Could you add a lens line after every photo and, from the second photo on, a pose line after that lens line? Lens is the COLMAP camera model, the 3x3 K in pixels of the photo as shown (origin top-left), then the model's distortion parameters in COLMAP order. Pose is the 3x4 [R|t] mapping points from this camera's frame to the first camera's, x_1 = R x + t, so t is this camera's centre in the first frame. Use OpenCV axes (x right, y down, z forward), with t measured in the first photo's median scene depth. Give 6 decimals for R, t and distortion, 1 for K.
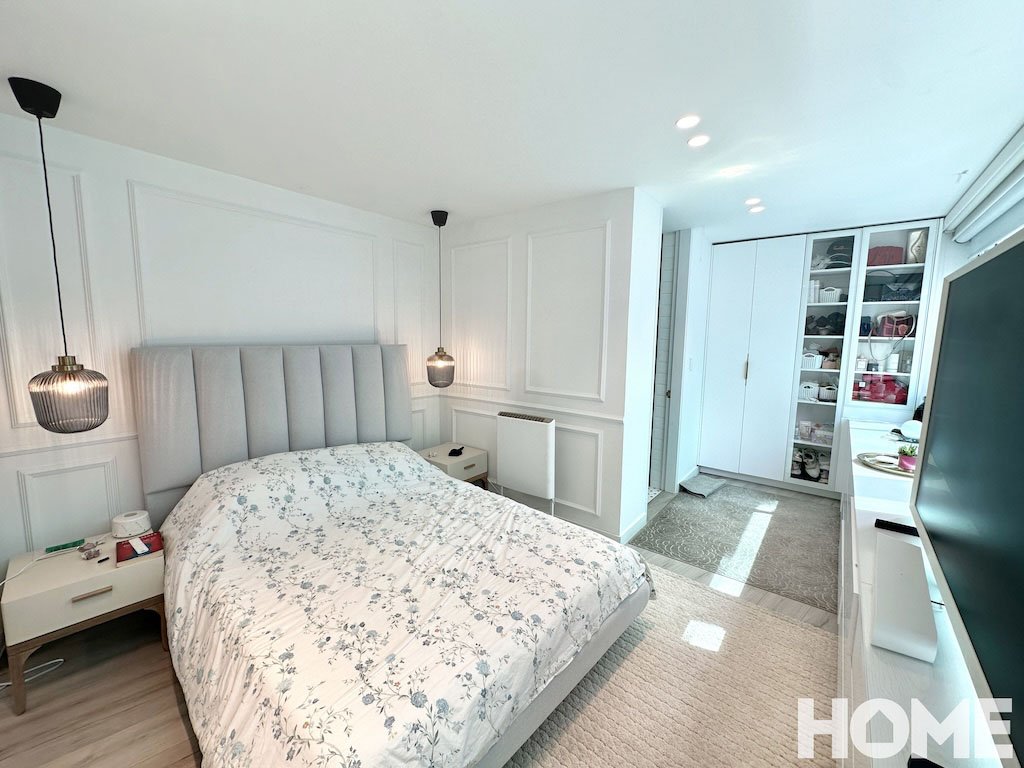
lens RADIAL K [[407.8, 0, 512.0], [0, 407.8, 384.0], [0, 0, 1]] dist [-0.001709, -0.000416]
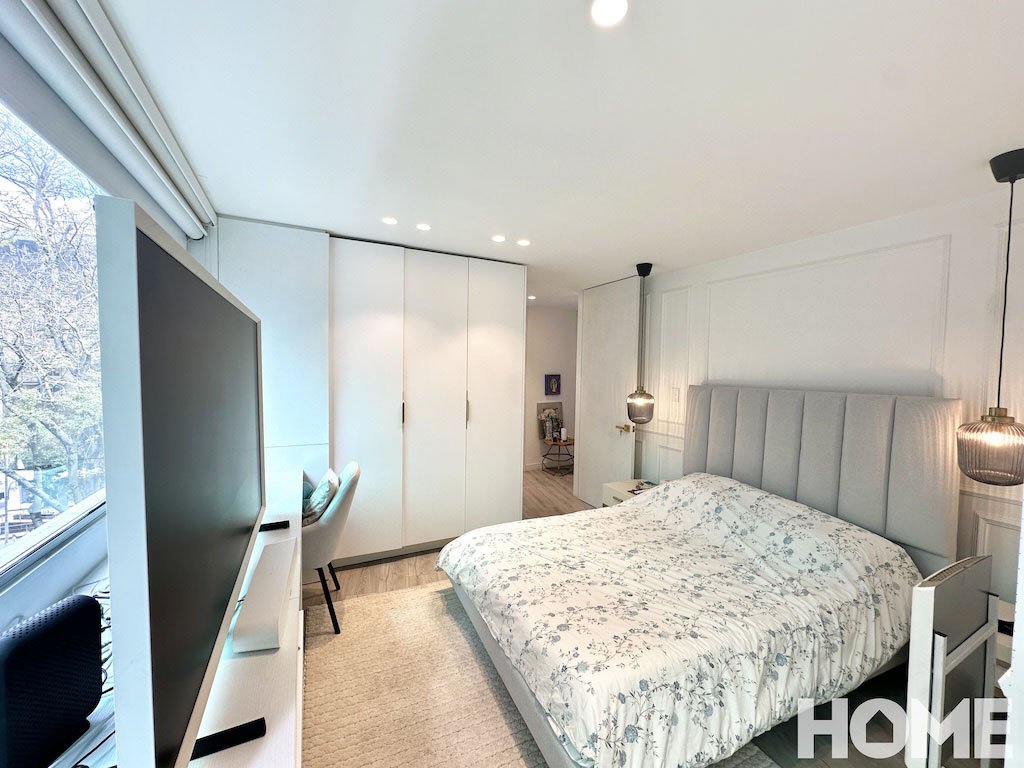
lens RADIAL K [[405.3, 0, 516.3], [0, 405.3, 395.5], [0, 0, 1]] dist [-0.001110, -0.000130]
pose [[-0.403135, 0.034439, -0.914492, 0.521589], [-0.131618, 0.986720, 0.095181, -0.069309], [0.905626, 0.158734, -0.393249, 0.615687]]
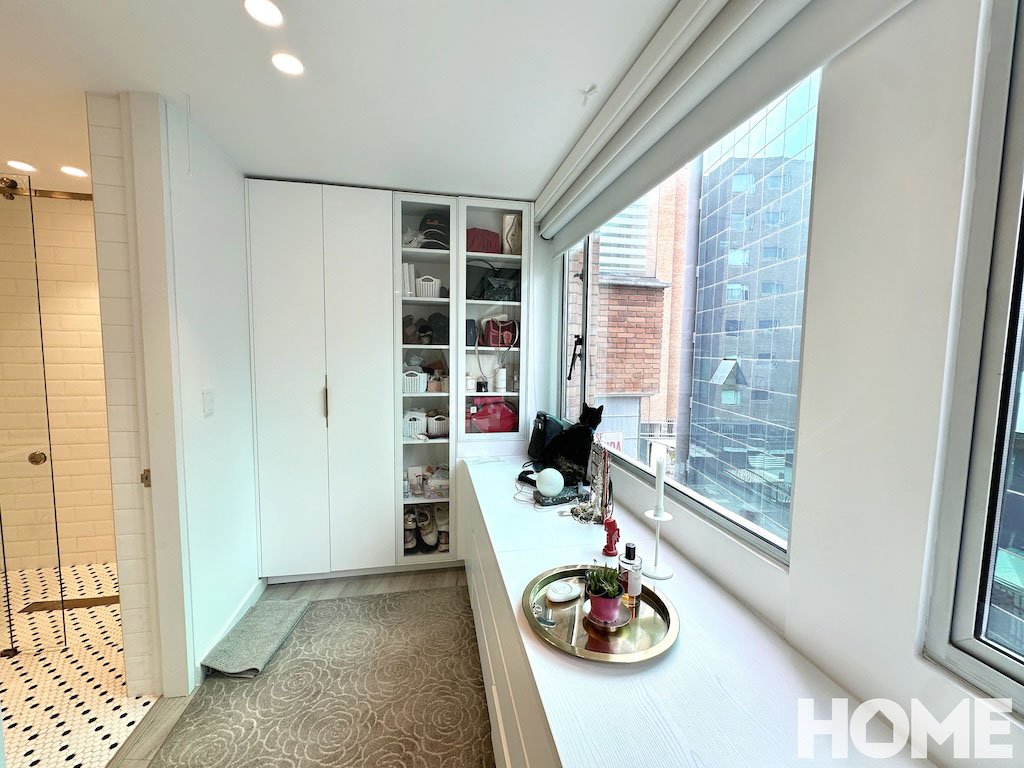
lens RADIAL K [[407.8, 0, 512.0], [0, 407.8, 384.0], [0, 0, 1]] dist [-0.001709, -0.000416]
pose [[0.640074, -0.065912, 0.765481, 0.343247], [0.084845, 0.996284, 0.014839, -0.053442], [-0.763614, 0.055449, 0.643288, 0.473435]]
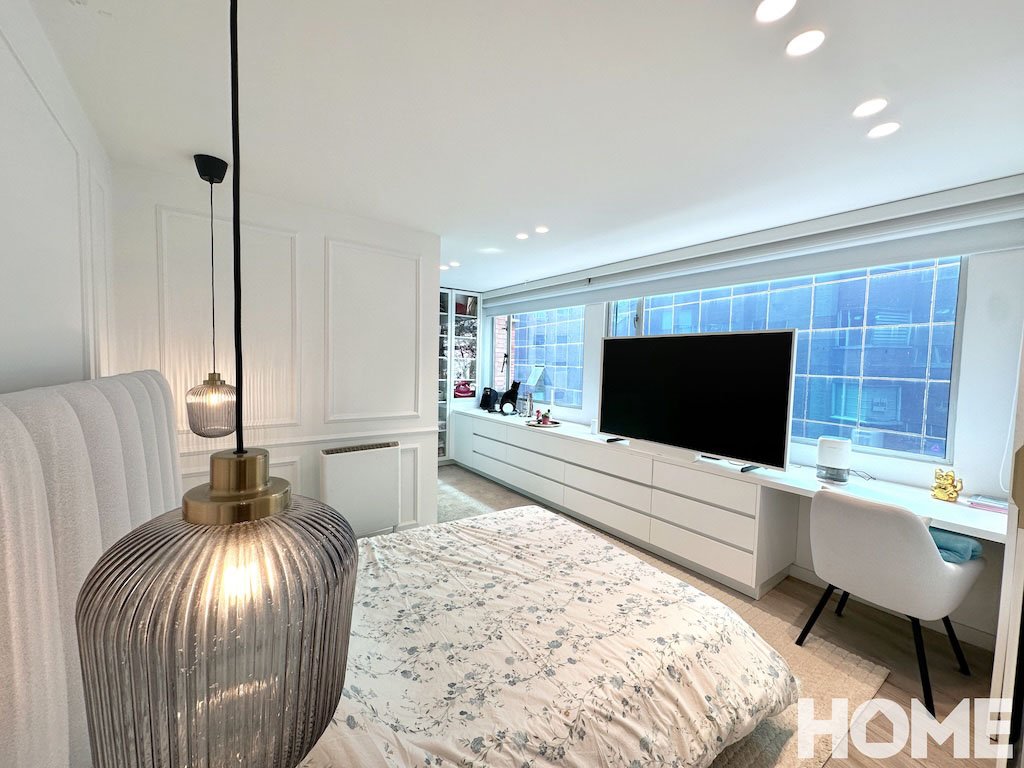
lens RADIAL K [[407.8, 0, 512.0], [0, 407.8, 384.0], [0, 0, 1]] dist [-0.001709, -0.000416]
pose [[0.254666, -0.059122, 0.965220, -0.637318], [0.093172, 0.994986, 0.036363, -0.051142], [-0.962530, 0.080671, 0.258898, 0.385736]]
